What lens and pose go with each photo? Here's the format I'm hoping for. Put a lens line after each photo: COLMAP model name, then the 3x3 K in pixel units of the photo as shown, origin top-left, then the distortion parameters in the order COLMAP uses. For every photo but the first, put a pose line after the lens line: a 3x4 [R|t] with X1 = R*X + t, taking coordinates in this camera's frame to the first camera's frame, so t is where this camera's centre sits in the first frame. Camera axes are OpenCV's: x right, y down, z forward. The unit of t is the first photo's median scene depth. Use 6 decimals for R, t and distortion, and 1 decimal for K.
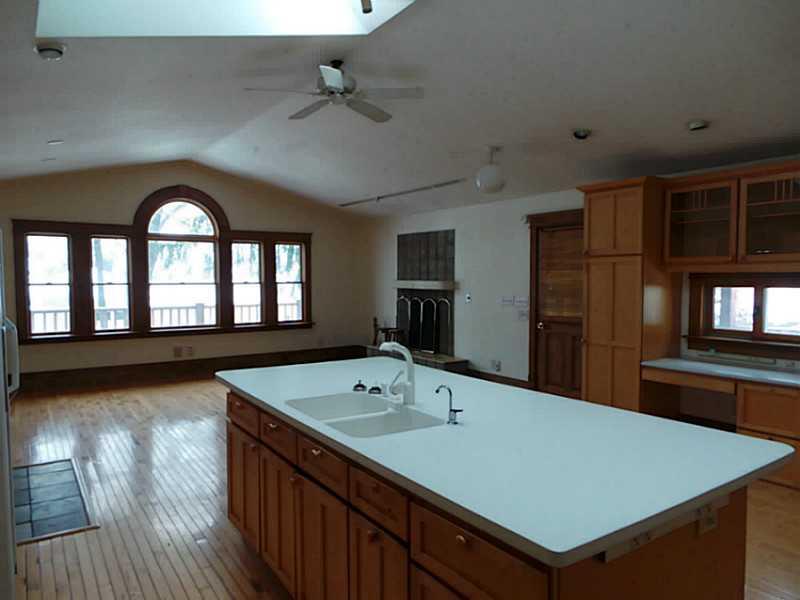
lens RADIAL K [[550.9, 0, 400.0], [0, 550.9, 300.0], [0, 0, 1]] dist [0.000456, -0.000526]
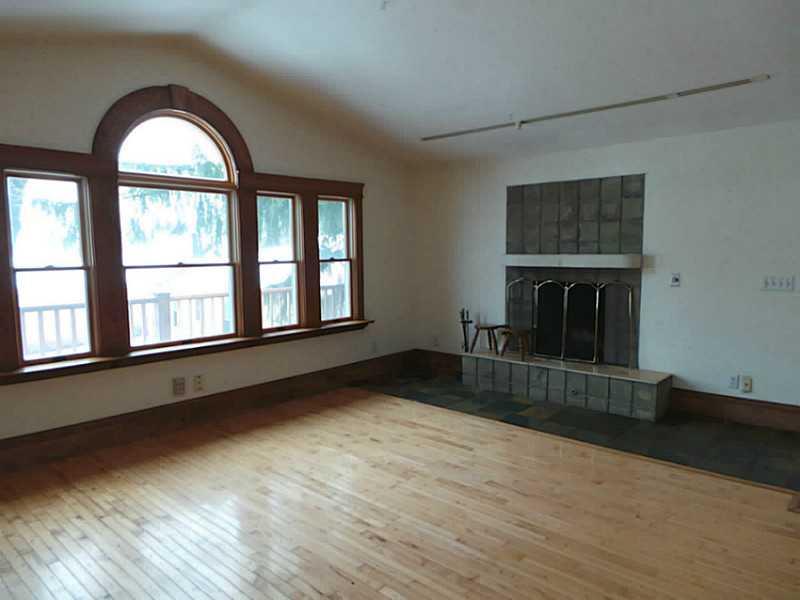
lens RADIAL K [[550.9, 0, 400.0], [0, 550.9, 300.0], [0, 0, 1]] dist [0.000456, -0.000526]
pose [[0.972298, -0.032353, 0.231496, -0.301378], [0.021593, 0.998572, 0.048862, -0.016612], [-0.232746, -0.042510, 0.971608, 0.388254]]
